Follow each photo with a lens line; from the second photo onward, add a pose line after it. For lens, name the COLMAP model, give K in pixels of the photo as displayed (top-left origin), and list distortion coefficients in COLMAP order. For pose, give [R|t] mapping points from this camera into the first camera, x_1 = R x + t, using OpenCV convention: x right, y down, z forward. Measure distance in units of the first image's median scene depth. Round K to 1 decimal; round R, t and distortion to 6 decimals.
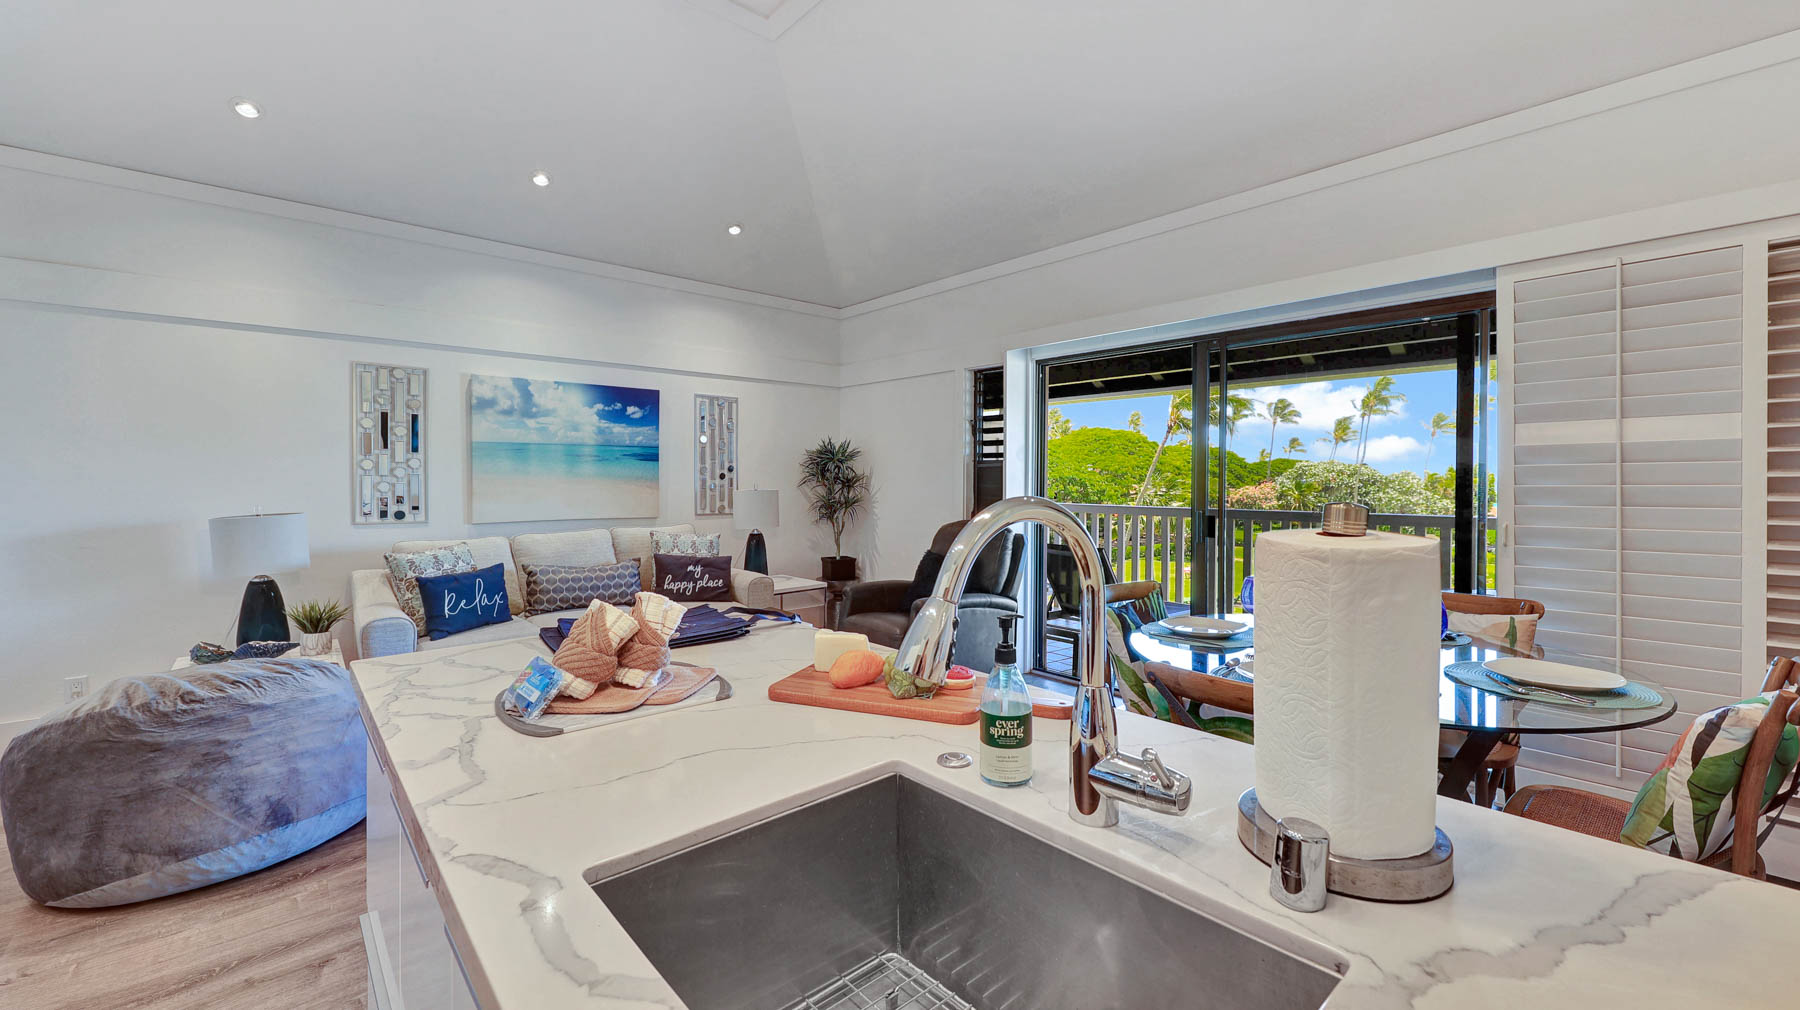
lens RADIAL K [[710.6, 0, 919.8], [0, 710.6, 481.7], [0, 0, 1]] dist [0.014764, 0.000018]
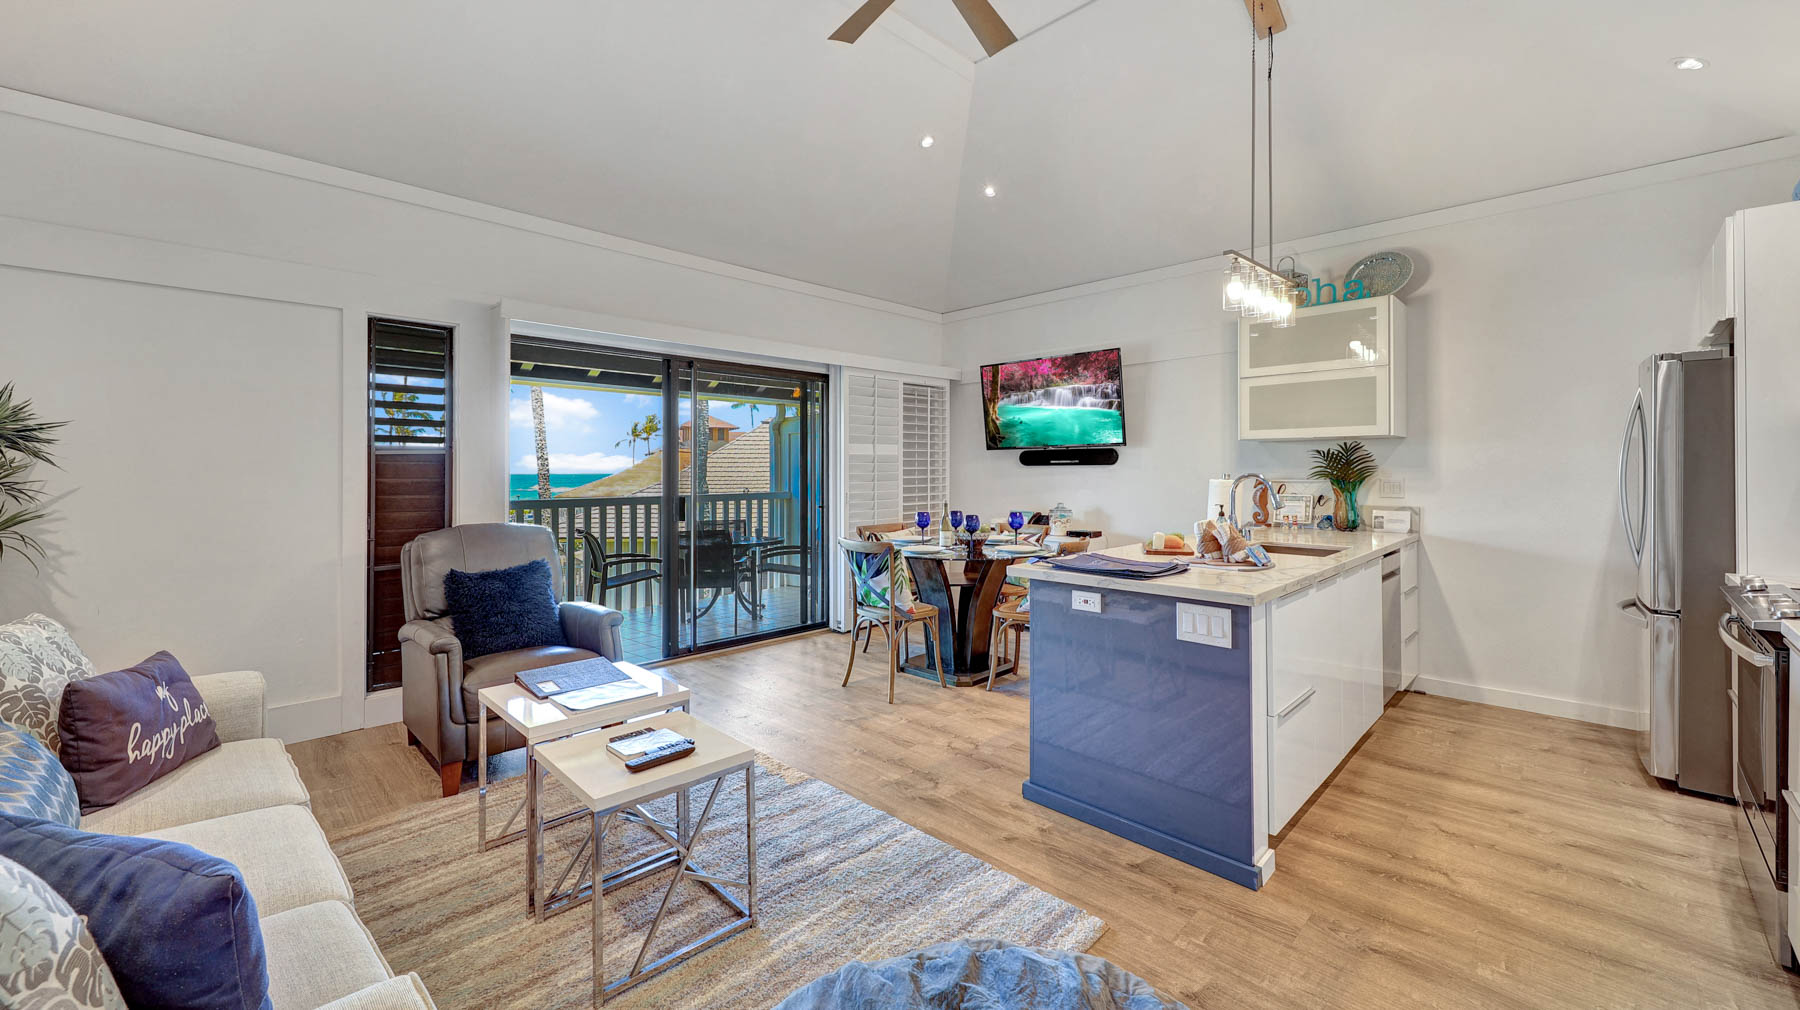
lens RADIAL K [[714.0, 0, 894.0], [0, 714.0, 469.3], [0, 0, 1]] dist [0.014342, -0.006640]
pose [[-0.045697, -0.000208, 0.998955, -0.768186], [0.004289, 0.999991, 0.000404, -0.003877], [-0.998946, 0.004303, -0.045695, 0.601784]]
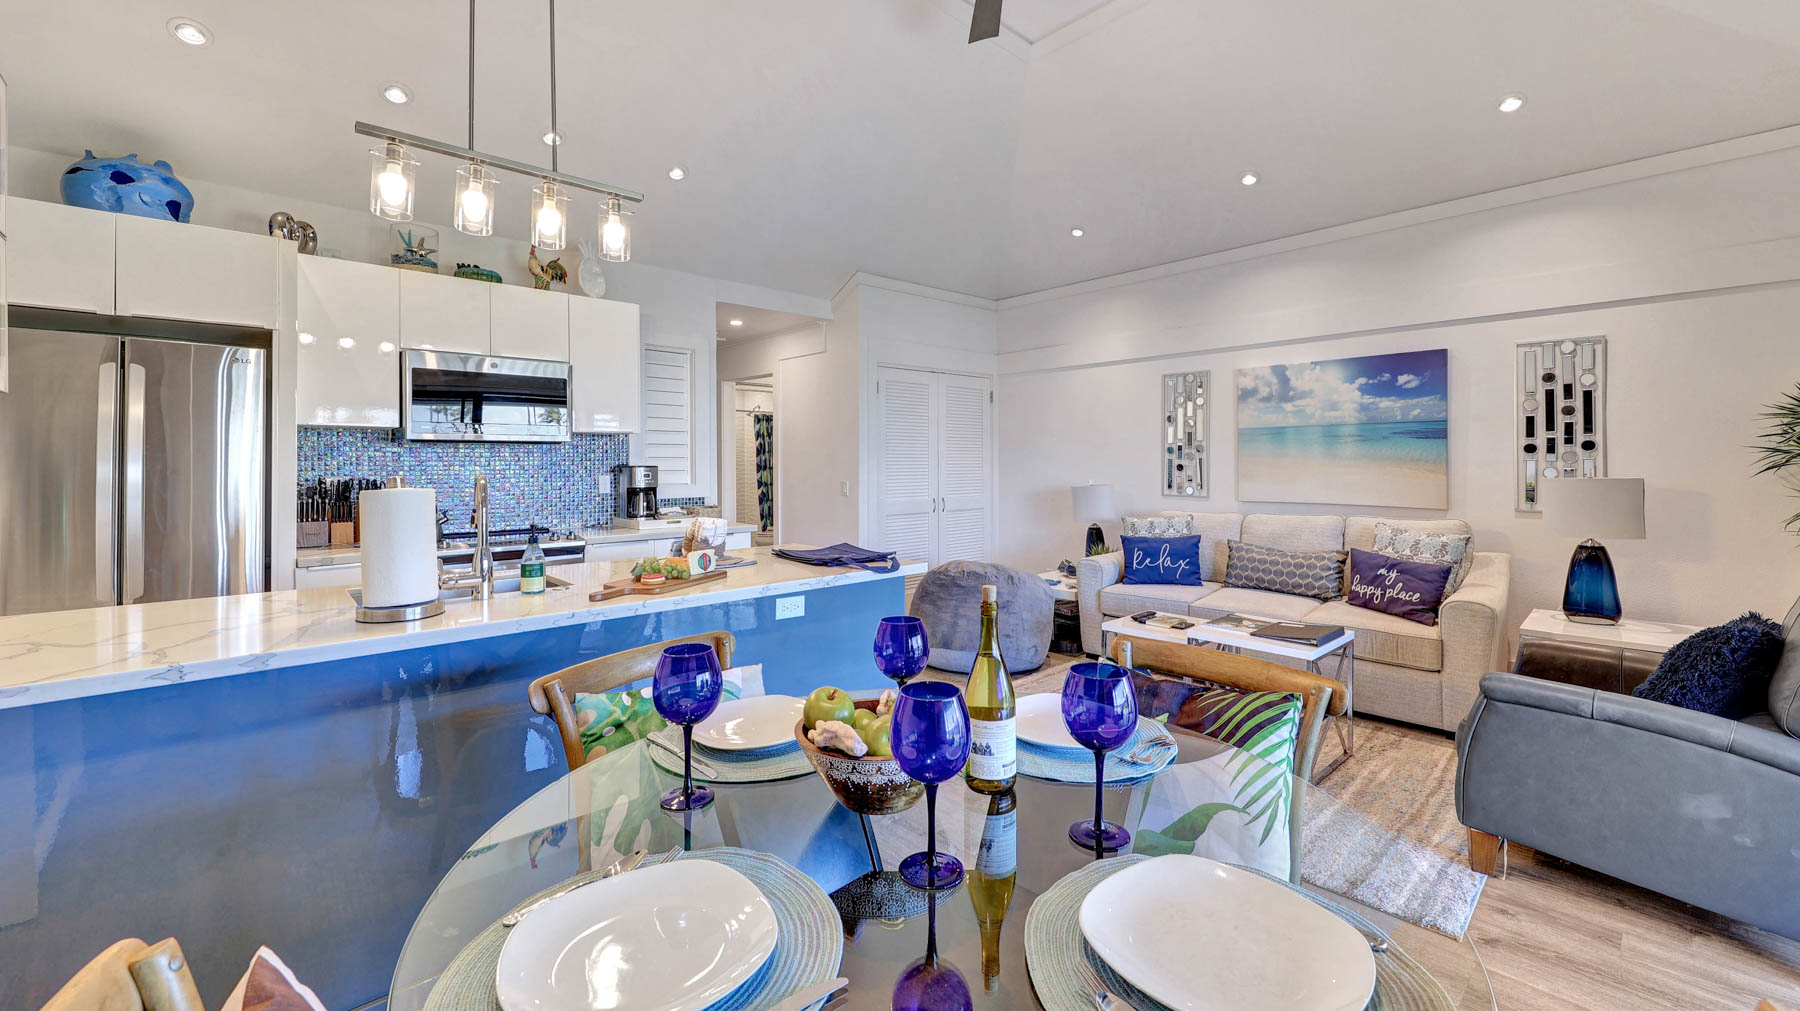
lens RADIAL K [[714.0, 0, 894.0], [0, 714.0, 469.8], [0, 0, 1]] dist [0.014342, -0.006640]
pose [[-0.006301, 0.012429, -0.999903, 0.497353], [0.001160, 0.999922, 0.012421, -0.005376], [0.999979, -0.001081, -0.006315, 0.447365]]
